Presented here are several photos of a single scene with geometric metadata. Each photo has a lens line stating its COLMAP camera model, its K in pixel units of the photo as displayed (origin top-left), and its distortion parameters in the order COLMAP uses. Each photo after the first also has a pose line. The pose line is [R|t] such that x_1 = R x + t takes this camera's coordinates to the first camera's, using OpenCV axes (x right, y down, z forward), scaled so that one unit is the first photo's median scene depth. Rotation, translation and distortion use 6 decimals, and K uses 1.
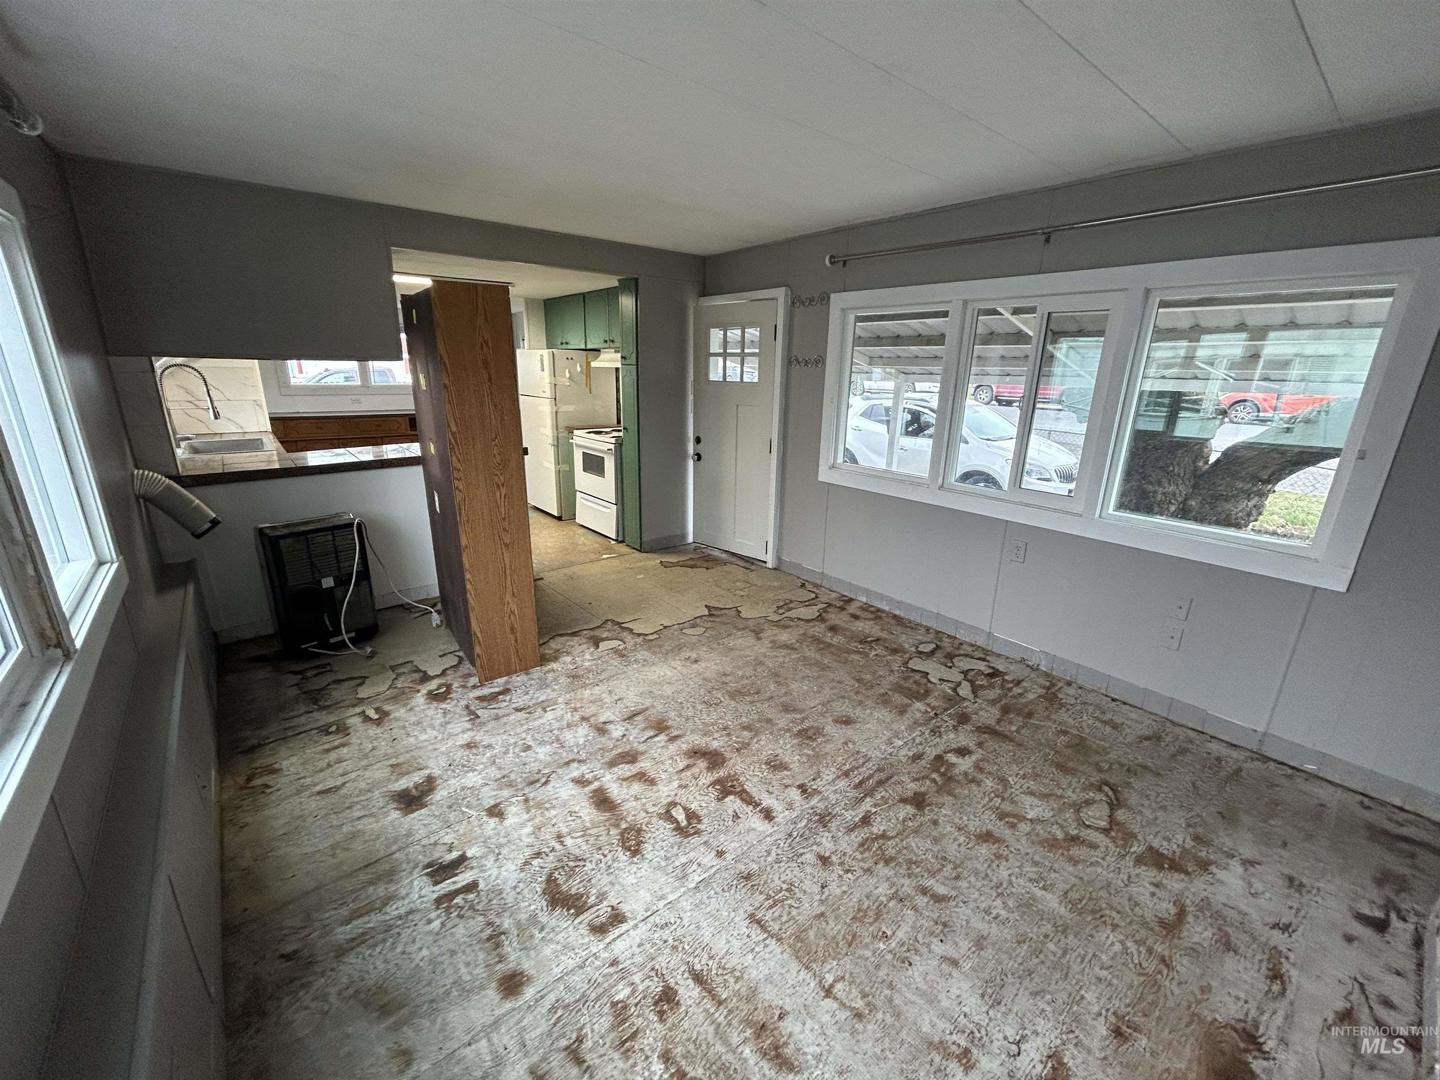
lens RADIAL K [[577.0, 0, 717.2], [0, 577.0, 536.0], [0, 0, 1]] dist [-0.001849, -0.000927]
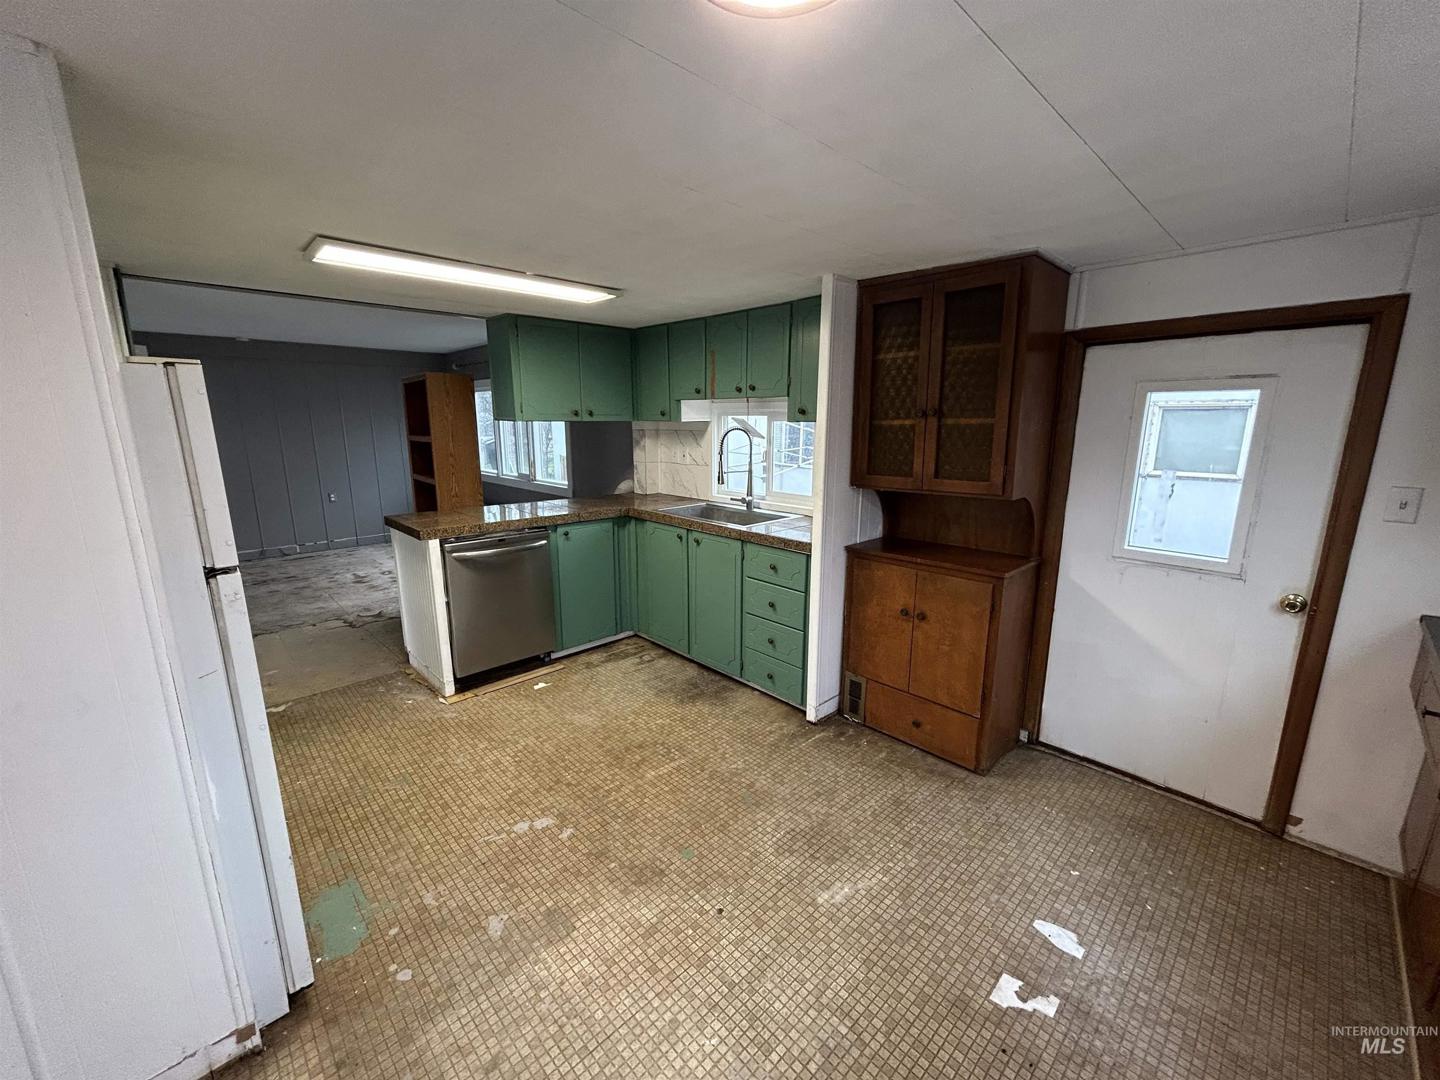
lens RADIAL K [[577.0, 0, 717.2], [0, 577.0, 536.0], [0, 0, 1]] dist [-0.001849, -0.000927]
pose [[-0.997424, -0.004323, -0.071598, -1.235872], [-0.037310, 0.883788, 0.466397, -0.888431], [0.061262, 0.467867, -0.881673, 2.926640]]
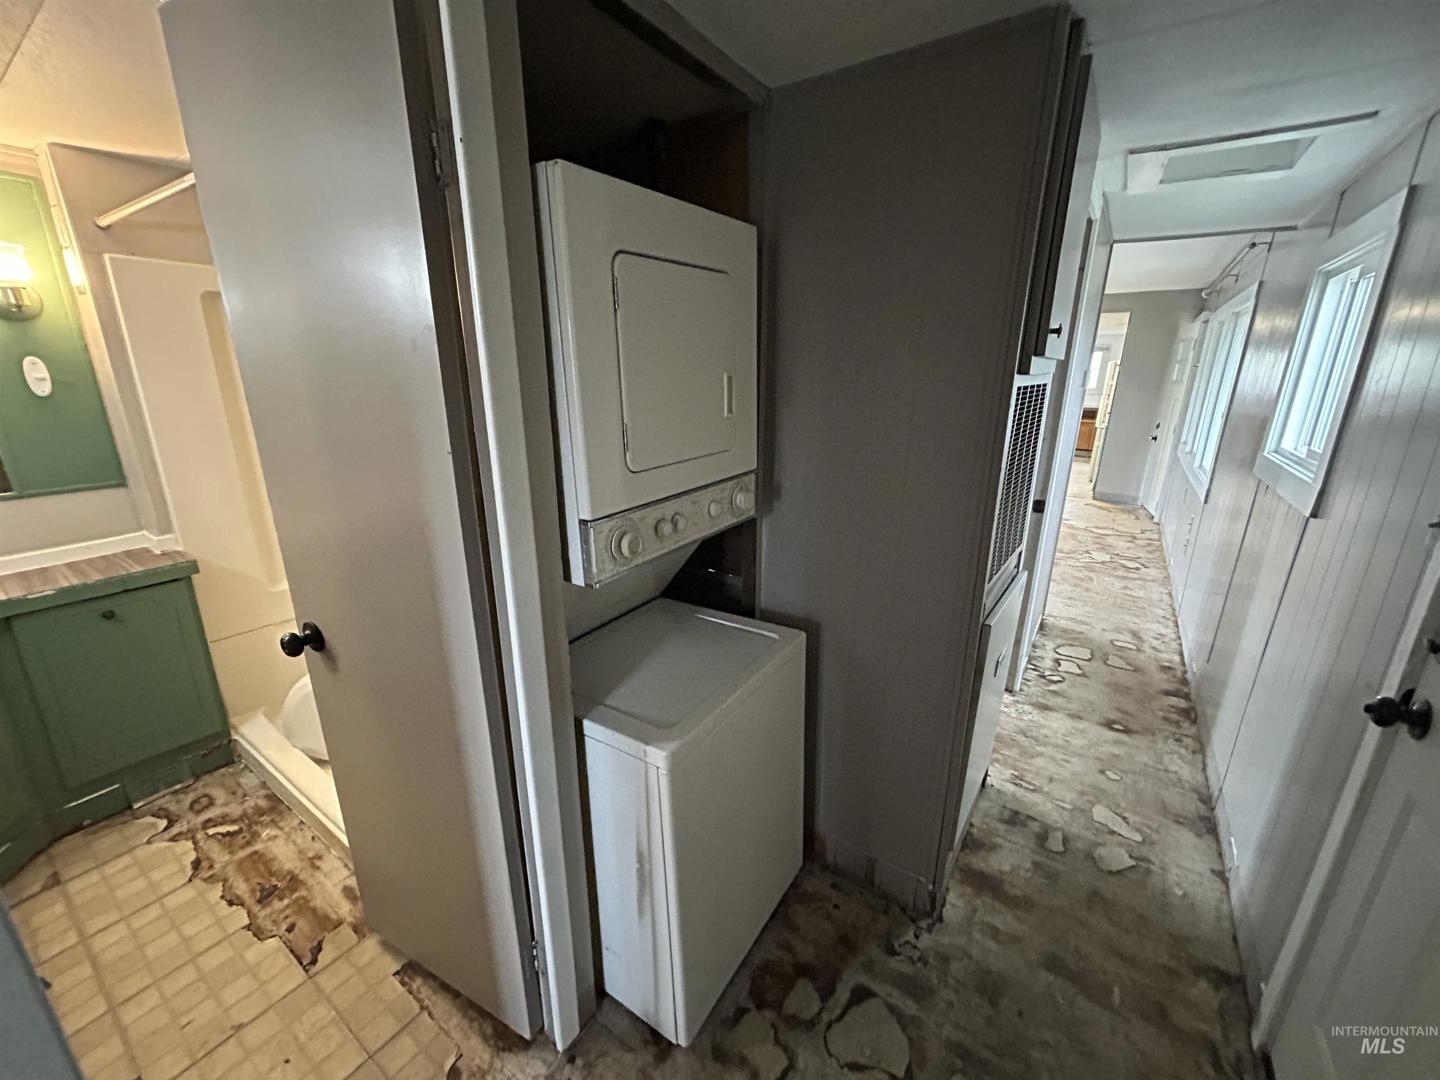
lens RADIAL K [[577.0, 0, 717.2], [0, 577.0, 536.0], [0, 0, 1]] dist [-0.001849, -0.000927]
pose [[0.269249, 0.257203, -0.928090, 1.957543], [-0.274071, 0.944296, 0.182183, 0.222729], [0.923250, 0.205310, 0.324743, -0.650359]]
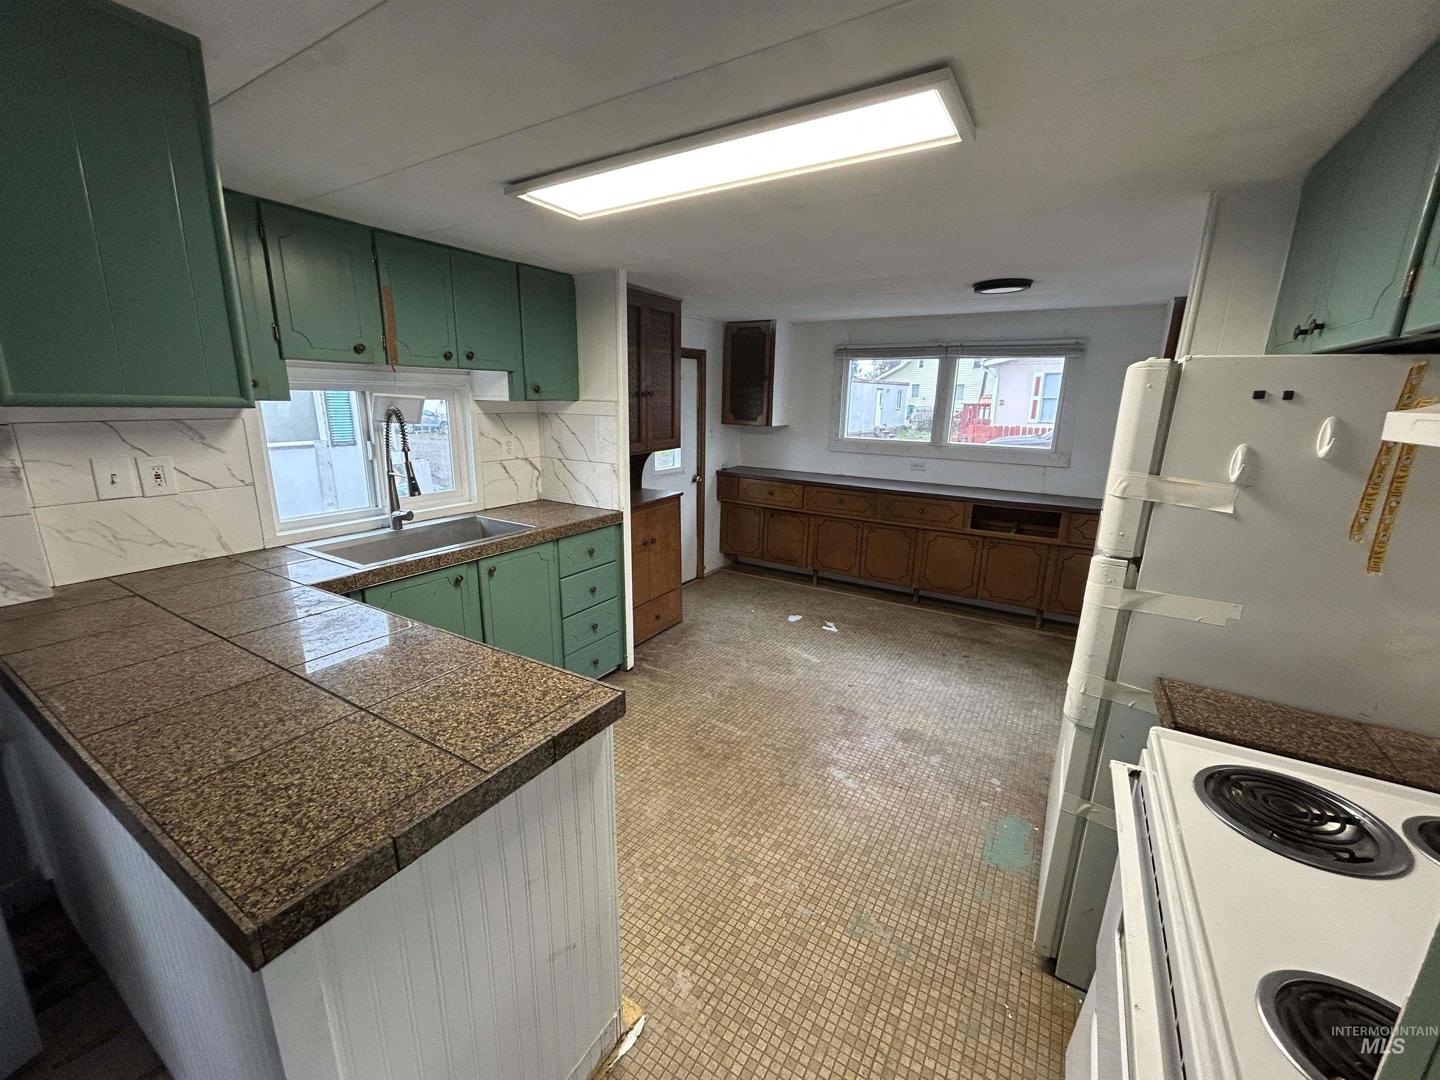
lens RADIAL K [[577.0, 0, 717.2], [0, 577.0, 536.0], [0, 0, 1]] dist [-0.001849, -0.000927]
pose [[0.319066, 0.210712, -0.924011, -0.260655], [-0.275778, 0.953423, 0.122191, -0.511469], [0.906721, 0.215835, 0.362315, 1.681855]]
